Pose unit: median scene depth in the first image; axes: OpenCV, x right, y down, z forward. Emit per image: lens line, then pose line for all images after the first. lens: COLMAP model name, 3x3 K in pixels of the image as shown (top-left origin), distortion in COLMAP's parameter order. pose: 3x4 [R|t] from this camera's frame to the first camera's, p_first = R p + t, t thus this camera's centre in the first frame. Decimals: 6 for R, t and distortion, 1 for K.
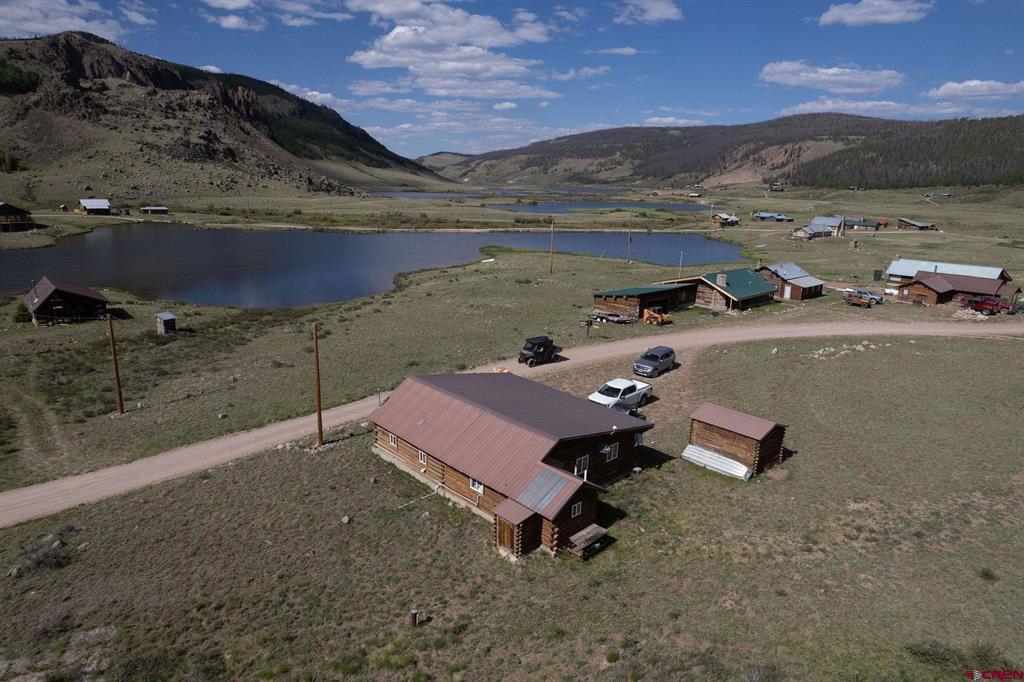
lens RADIAL K [[653.4, 0, 512.0], [0, 653.4, 341.0], [0, 0, 1]] dist [-0.076214, 0.066967]
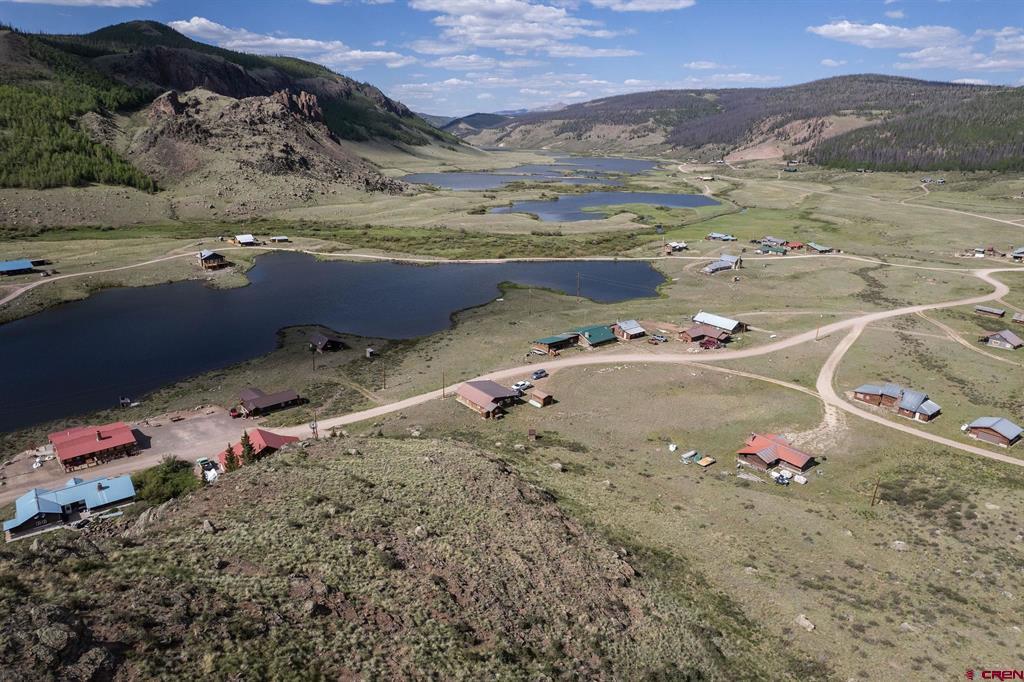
lens RADIAL K [[653.4, 0, 512.0], [0, 653.4, 341.0], [0, 0, 1]] dist [-0.076214, 0.066967]
pose [[0.998494, 0.011856, -0.053573, 0.035538], [-0.008495, 0.998007, 0.062526, -0.045685], [0.054208, -0.061977, 0.996604, -0.303182]]
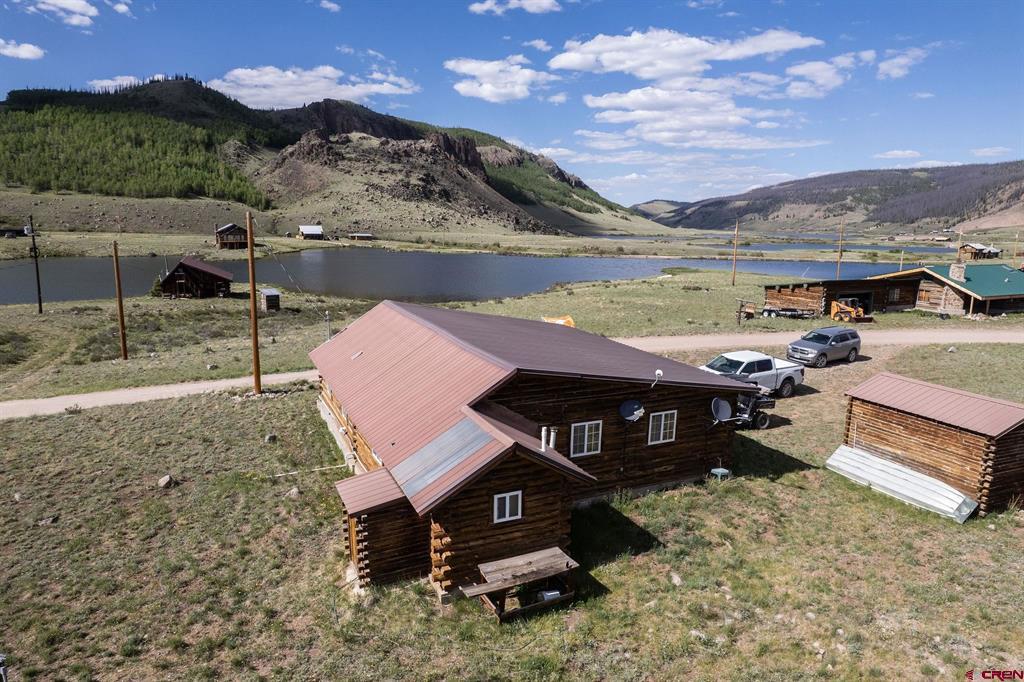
lens RADIAL K [[658.5, 0, 512.0], [0, 658.5, 341.0], [0, 0, 1]] dist [-0.083555, 0.072125]
pose [[0.949797, 0.047294, -0.309273, 0.016743], [-0.069753, 0.995638, -0.061963, 0.012058], [0.304993, 0.080425, 0.948953, 0.038948]]
